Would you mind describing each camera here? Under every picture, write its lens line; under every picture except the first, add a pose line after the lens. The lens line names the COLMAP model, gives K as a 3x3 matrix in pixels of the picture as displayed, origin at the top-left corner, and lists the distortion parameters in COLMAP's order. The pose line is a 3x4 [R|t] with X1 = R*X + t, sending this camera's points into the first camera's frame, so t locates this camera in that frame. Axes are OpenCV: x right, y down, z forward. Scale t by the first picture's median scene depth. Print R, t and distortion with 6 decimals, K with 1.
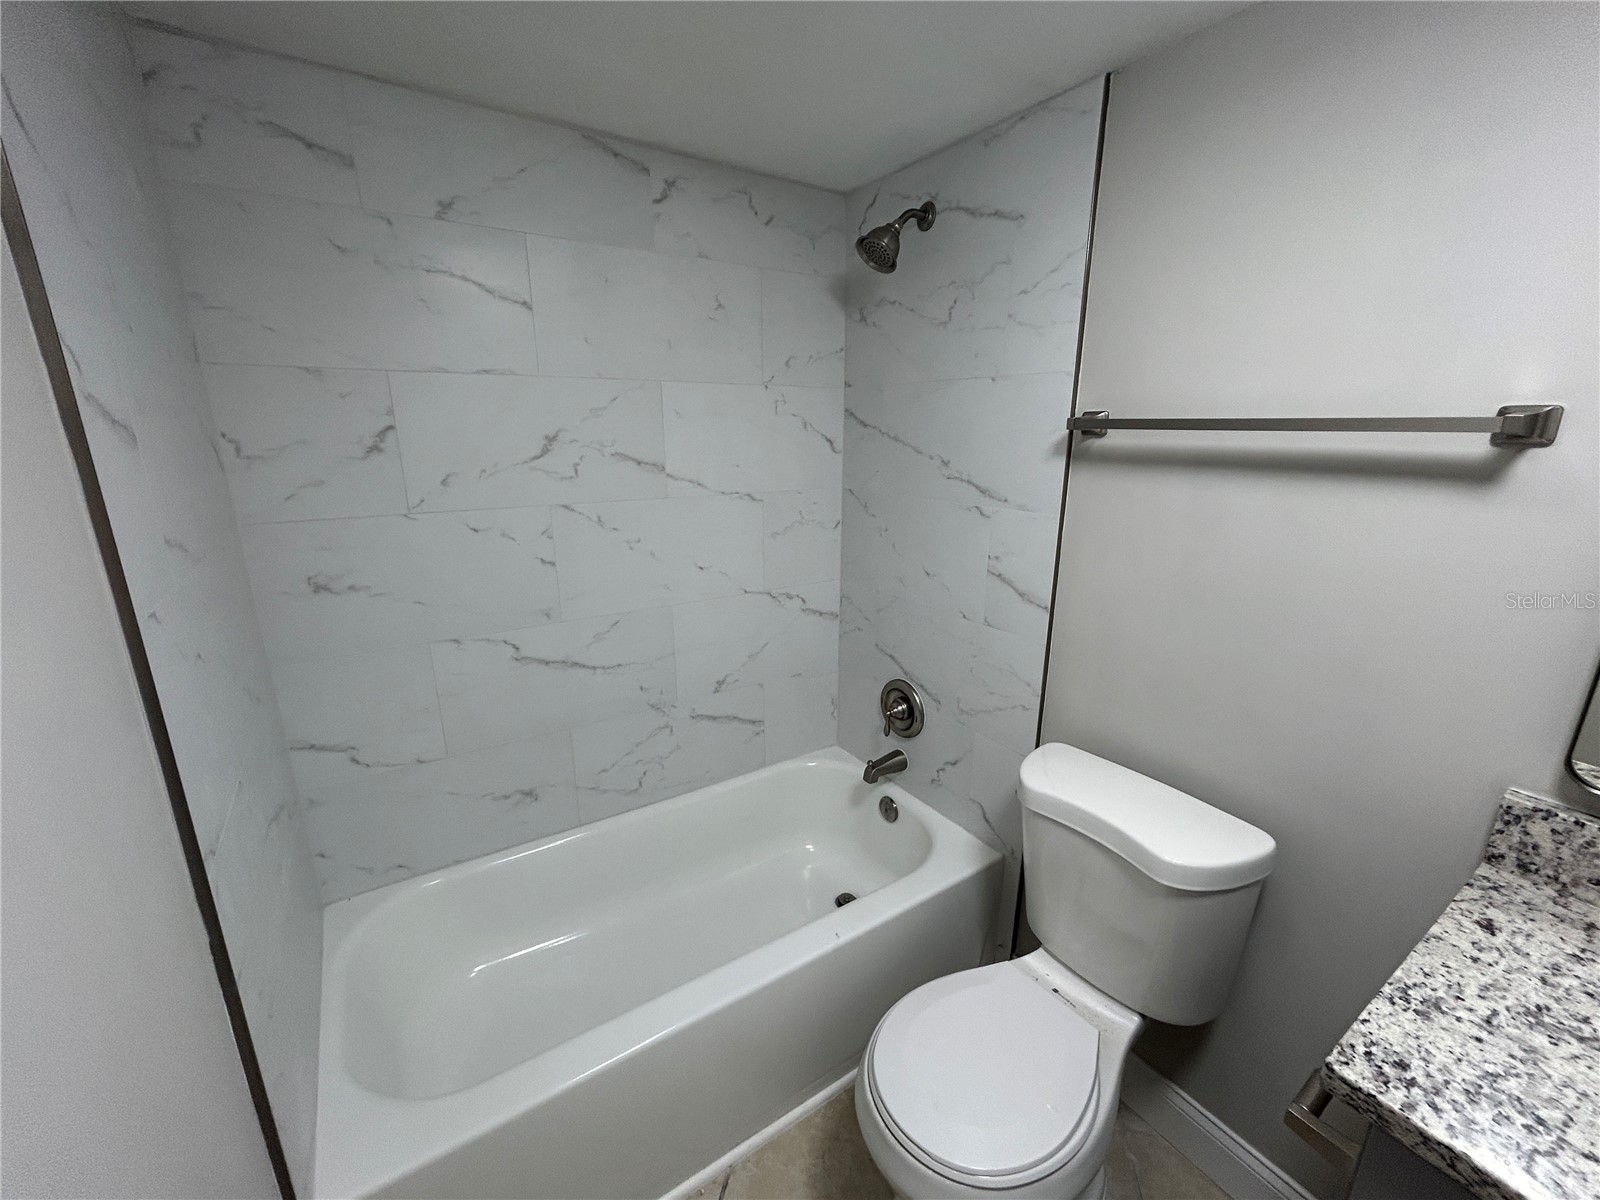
lens RADIAL K [[642.4, 0, 799.4], [0, 642.4, 602.5], [0, 0, 1]] dist [-0.000372, 0.000152]
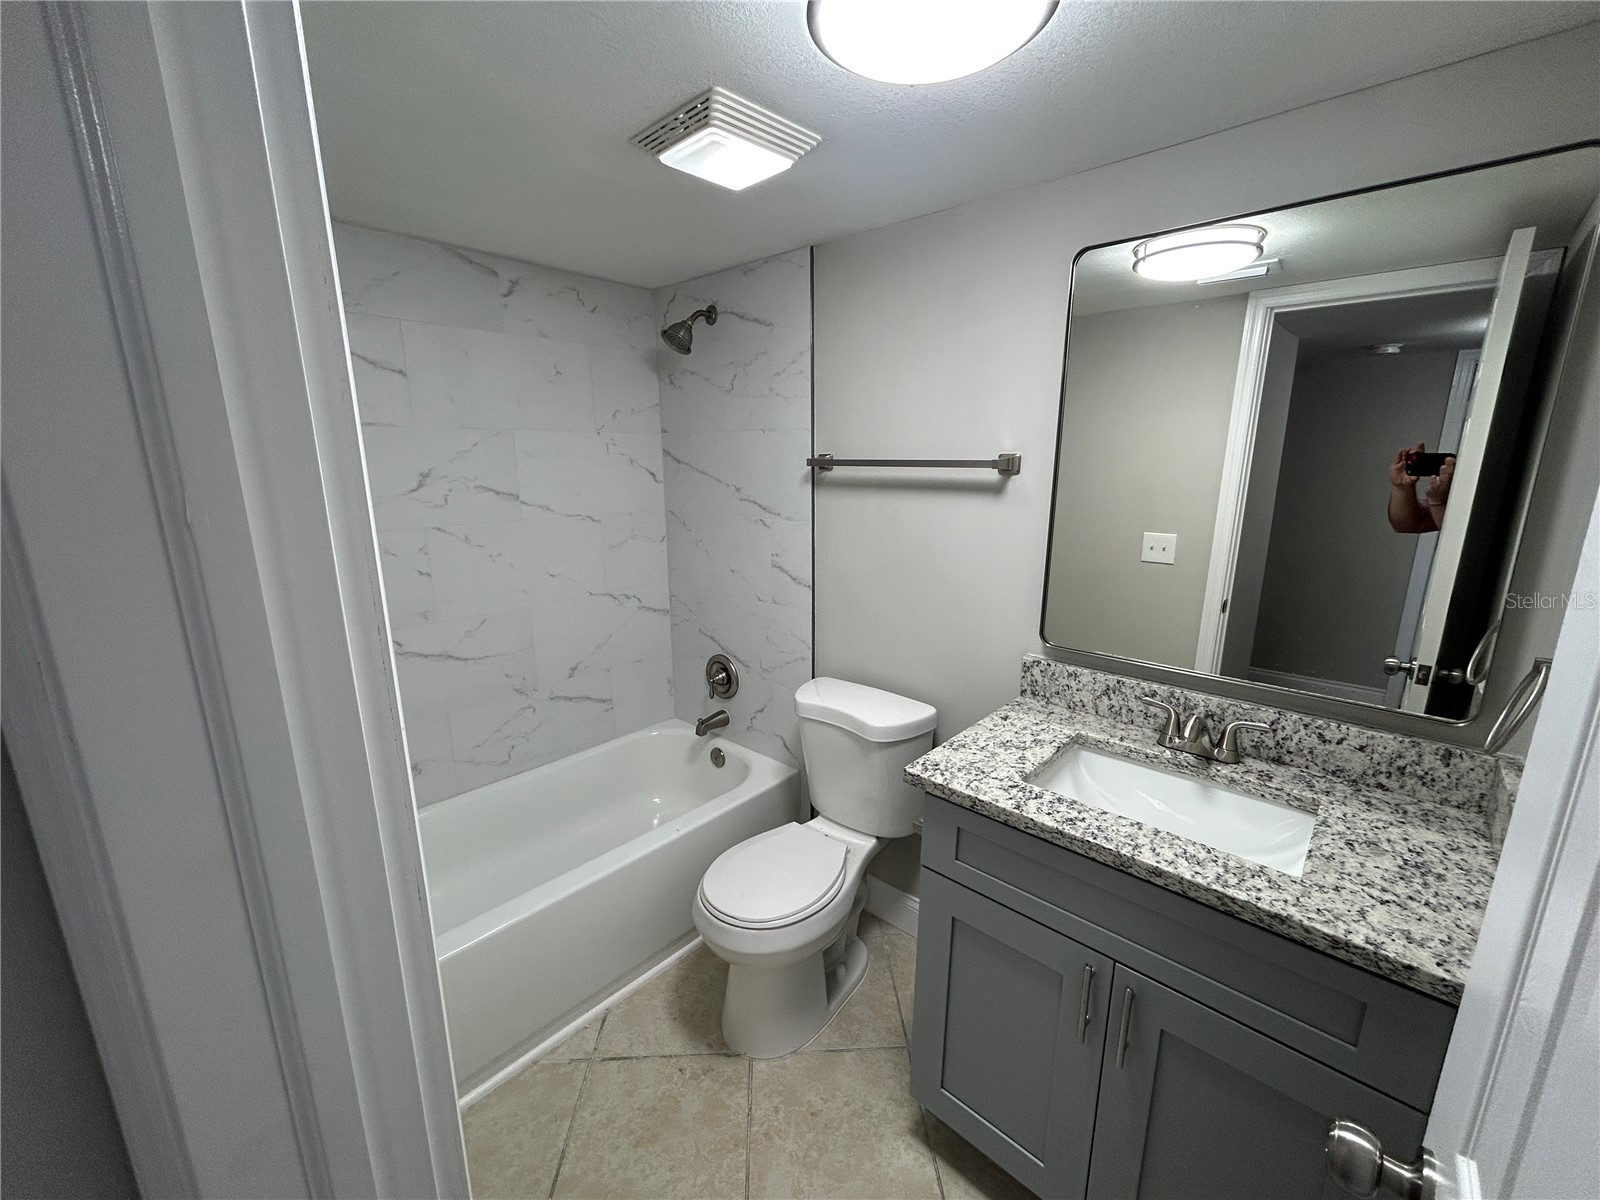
lens RADIAL K [[642.4, 0, 801.5], [0, 642.4, 602.6], [0, 0, 1]] dist [-0.000372, 0.000152]
pose [[0.967569, -0.060435, 0.245271, 0.006579], [0.070854, 0.996911, -0.033871, 0.089478], [-0.242467, 0.050151, 0.968863, -0.389301]]
